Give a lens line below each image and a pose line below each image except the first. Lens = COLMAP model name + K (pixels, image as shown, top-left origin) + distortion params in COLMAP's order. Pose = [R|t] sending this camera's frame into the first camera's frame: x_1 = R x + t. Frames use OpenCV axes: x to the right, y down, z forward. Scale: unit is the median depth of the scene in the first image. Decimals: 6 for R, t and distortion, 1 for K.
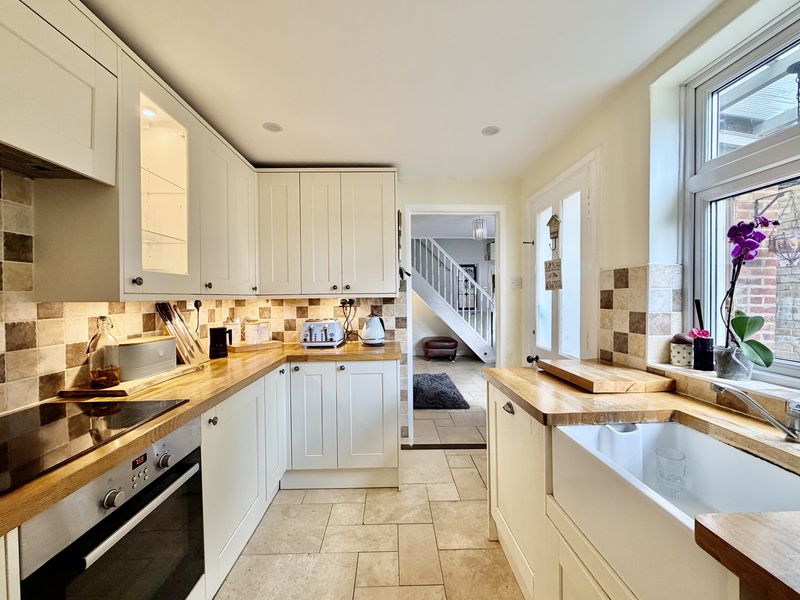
lens RADIAL K [[320.9, 0, 399.0], [0, 320.9, 300.3], [0, 0, 1]] dist [-0.002138, -0.000054]
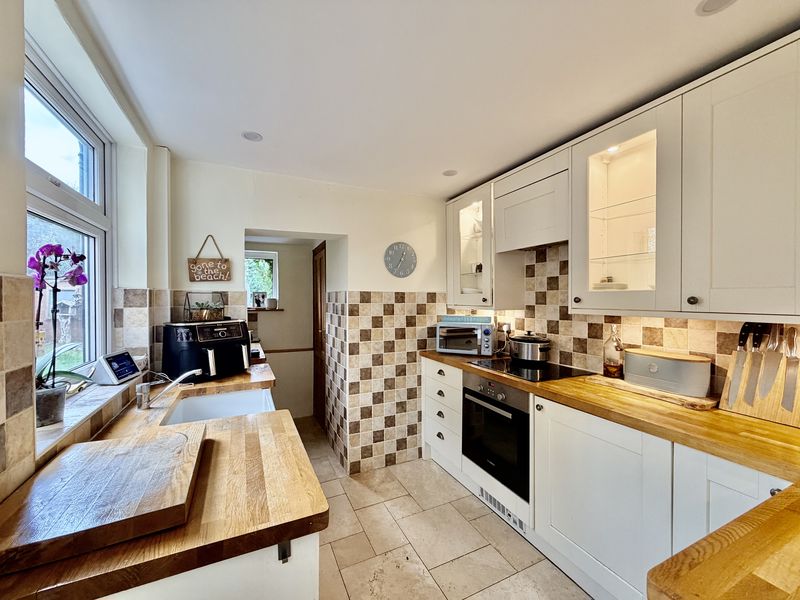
lens RADIAL K [[320.9, 0, 399.4], [0, 320.9, 300.1], [0, 0, 1]] dist [-0.002138, -0.000054]
pose [[-0.914342, 0.013534, -0.404716, 0.372496], [0.006931, 0.999818, 0.017776, -0.071725], [0.404883, 0.013449, -0.914270, 1.545285]]
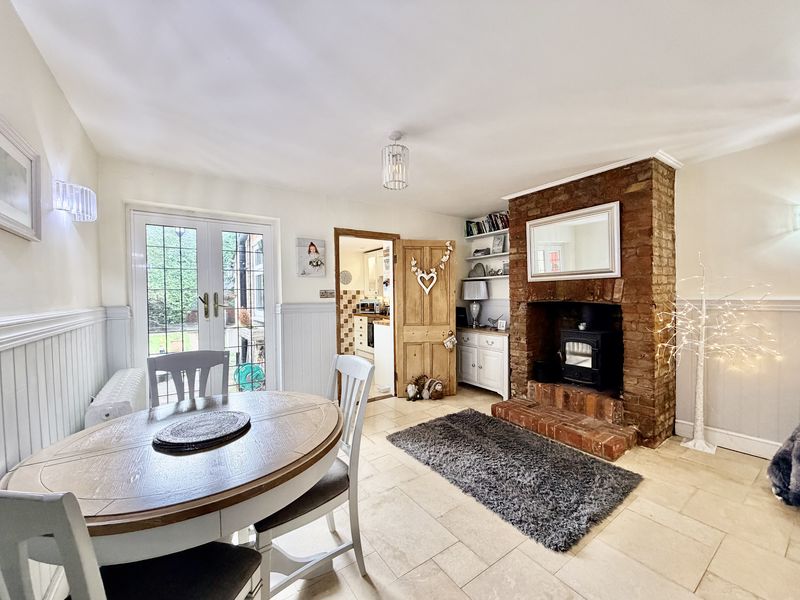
lens RADIAL K [[320.9, 0, 399.7], [0, 320.9, 301.1], [0, 0, 1]] dist [-0.002138, -0.000054]
pose [[-0.835383, 0.034220, -0.548602, 1.881378], [0.015618, 0.999135, 0.038540, -0.102826], [0.549446, 0.023628, -0.835195, 5.015953]]
